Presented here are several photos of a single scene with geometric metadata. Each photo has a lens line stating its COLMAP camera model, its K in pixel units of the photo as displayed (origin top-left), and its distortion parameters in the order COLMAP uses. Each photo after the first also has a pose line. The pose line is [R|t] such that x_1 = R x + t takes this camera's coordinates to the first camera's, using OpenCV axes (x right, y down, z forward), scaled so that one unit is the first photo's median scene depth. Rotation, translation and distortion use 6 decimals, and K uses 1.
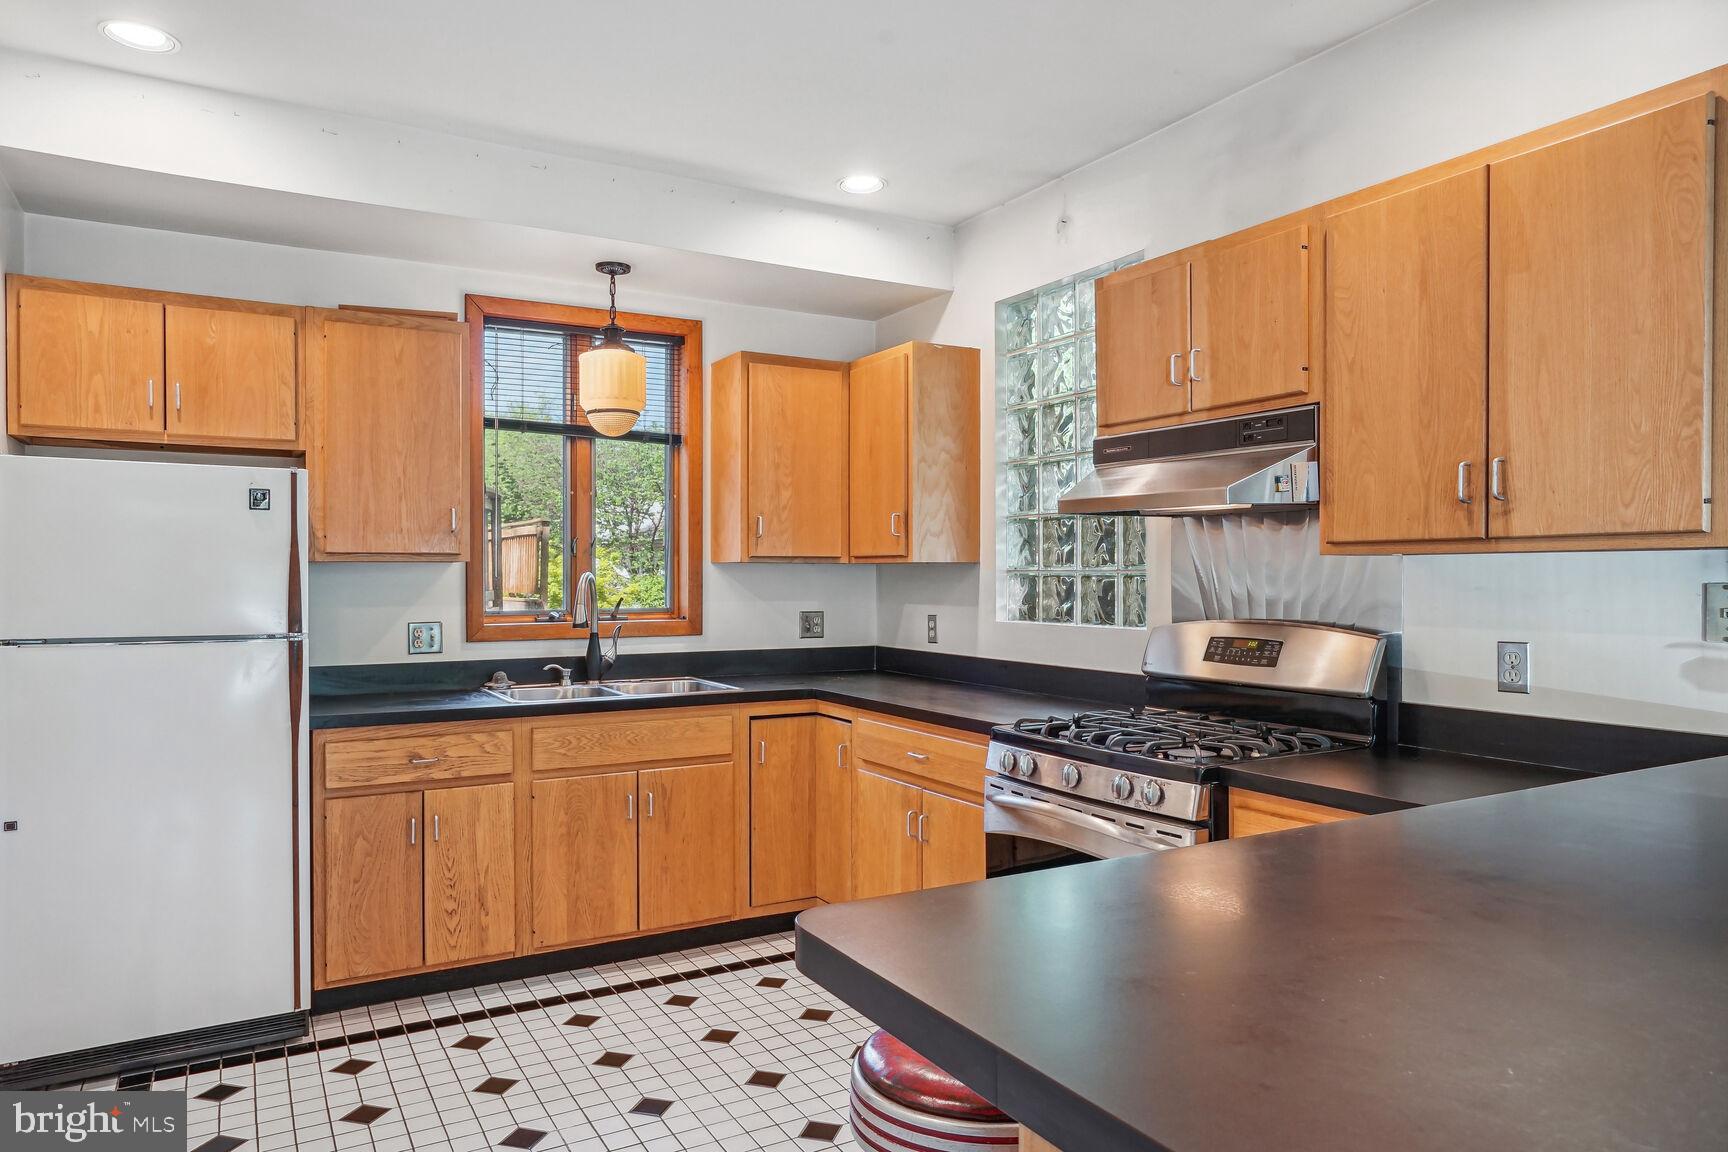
lens RADIAL K [[1126.1, 0, 864.1], [0, 1126.1, 576.5], [0, 0, 1]] dist [-0.000577, -0.000087]
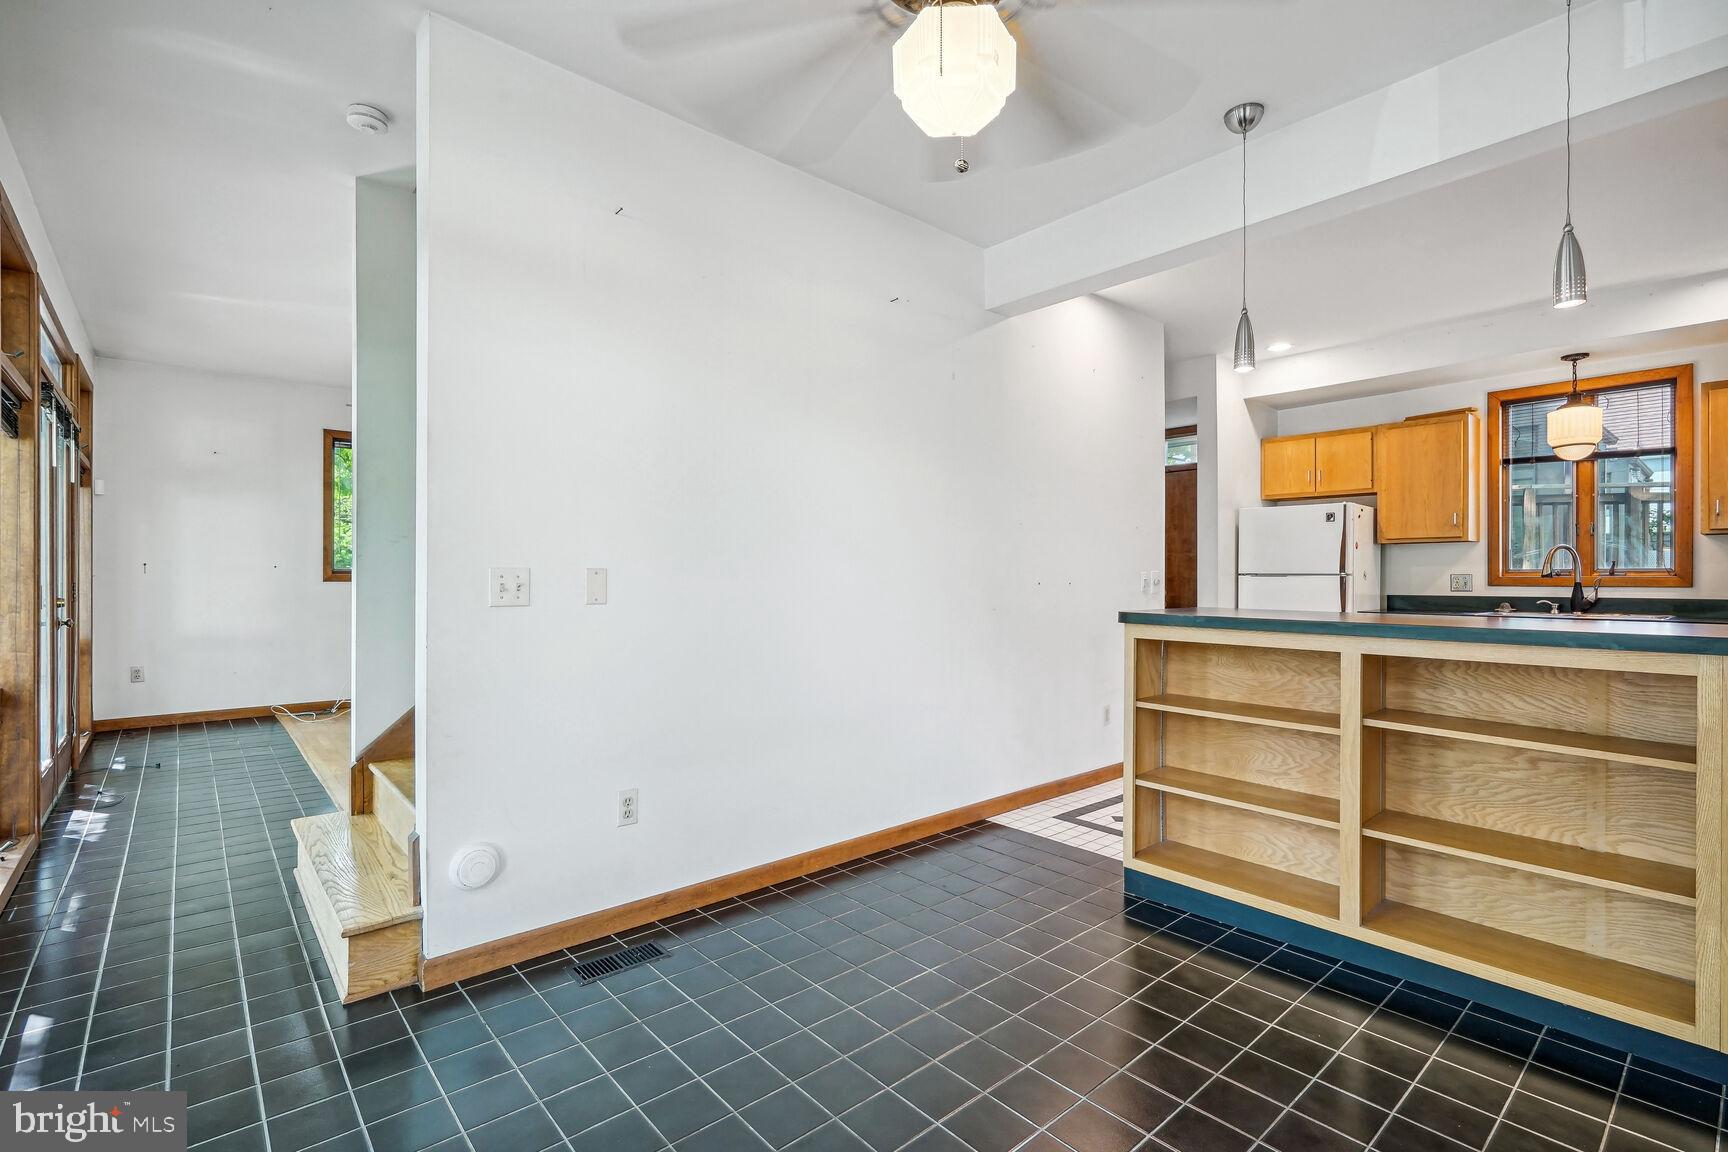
lens RADIAL K [[787.2, 0, 867.3], [0, 787.2, 575.1], [0, 0, 1]] dist [-0.005802, 0.002063]
pose [[0.194973, 0.003145, -0.980804, 0.688370], [-0.000902, 0.999995, 0.003027, 0.038118], [0.980808, 0.000294, 0.194975, -0.220396]]
